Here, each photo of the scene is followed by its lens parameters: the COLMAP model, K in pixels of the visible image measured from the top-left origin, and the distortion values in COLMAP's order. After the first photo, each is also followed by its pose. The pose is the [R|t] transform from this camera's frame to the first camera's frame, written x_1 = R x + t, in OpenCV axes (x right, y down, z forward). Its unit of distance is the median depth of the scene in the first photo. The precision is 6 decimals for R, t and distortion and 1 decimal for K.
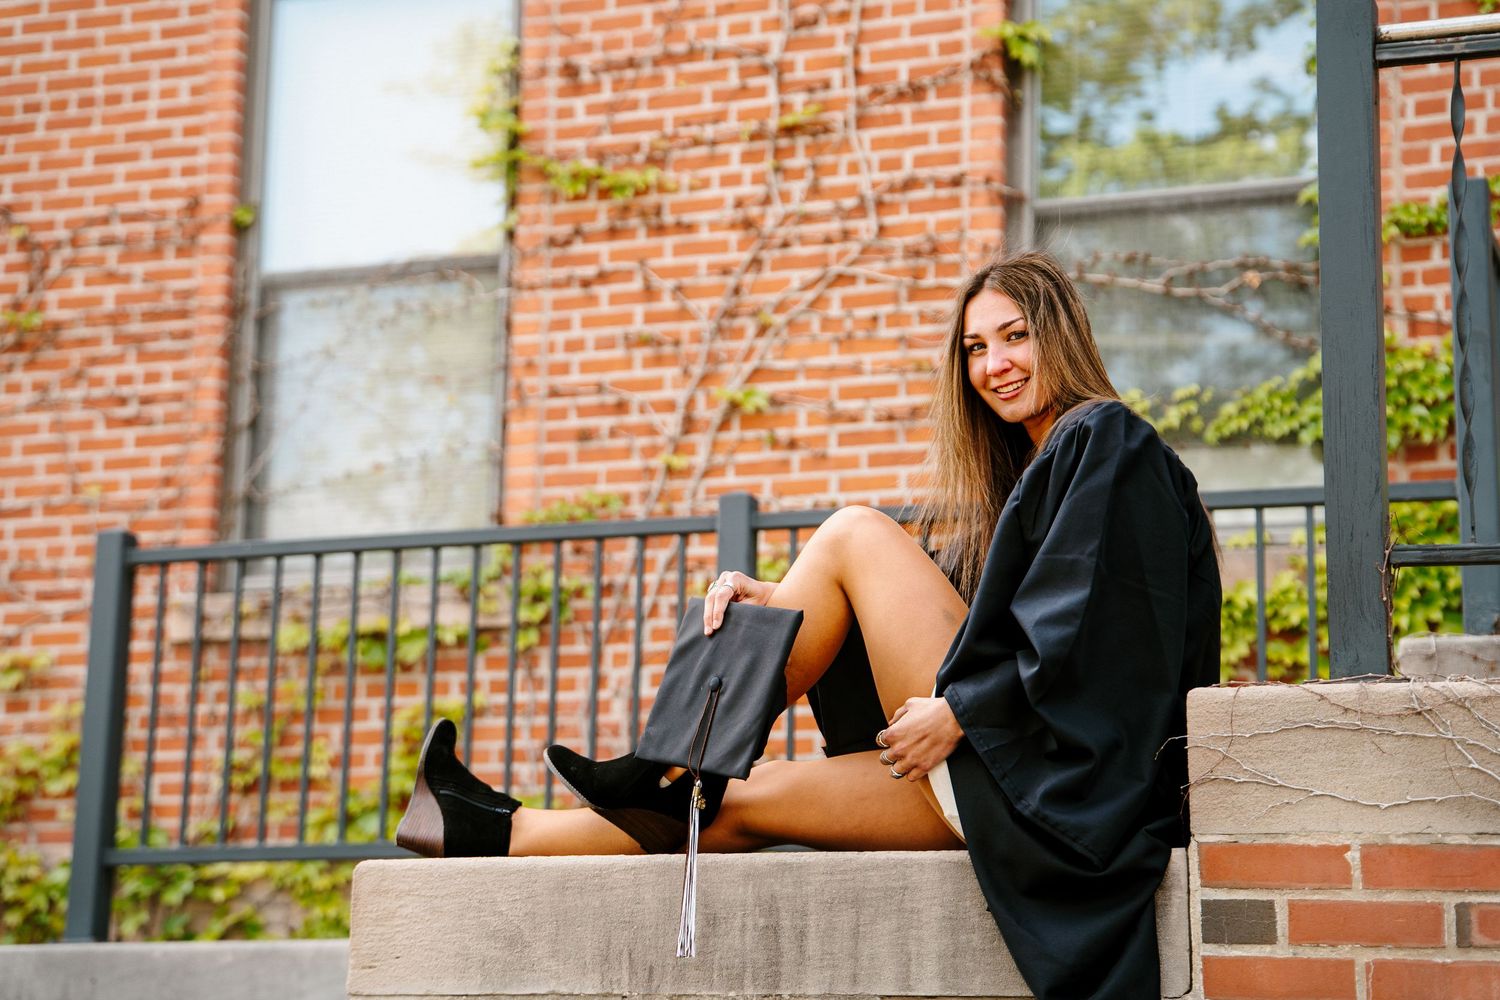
lens RADIAL K [[2968.7, 0, 750.0], [0, 2968.7, 500.0], [0, 0, 1]] dist [0.253299, 0.115159]
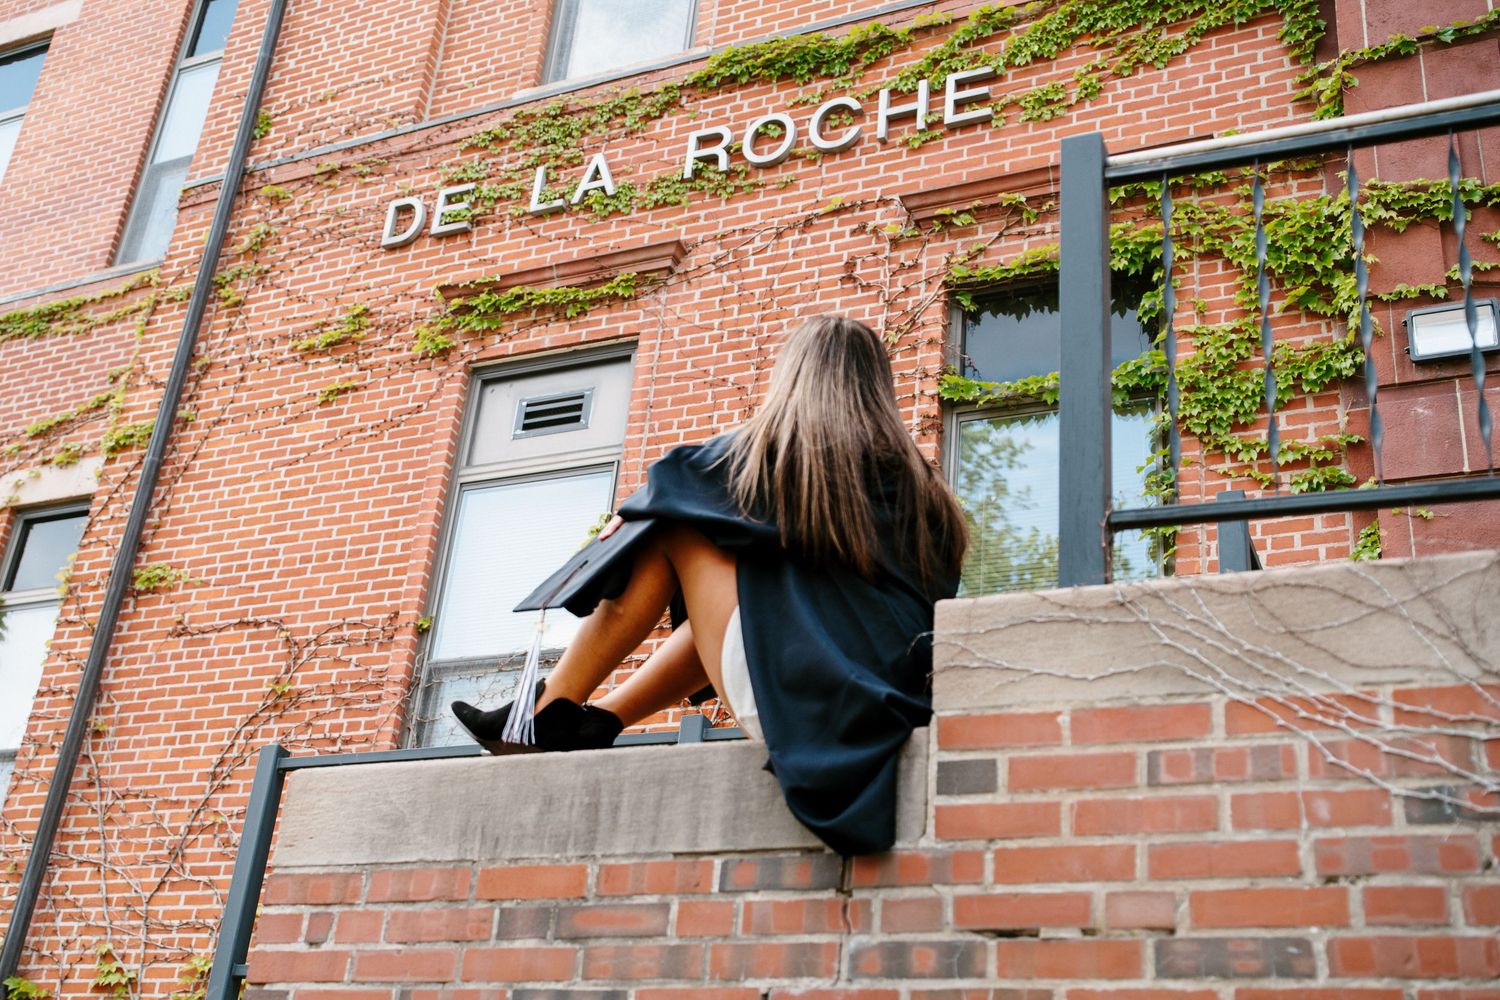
lens RADIAL K [[1873.3, 0, 595.0], [0, 1873.3, 501.0], [0, 0, 1]] dist [-0.007185, -0.006636]
pose [[0.988968, 0.042023, -0.142041, 0.047041], [-0.080333, 0.957807, -0.275956, 0.099762], [0.124452, 0.284322, 0.950617, 0.101148]]
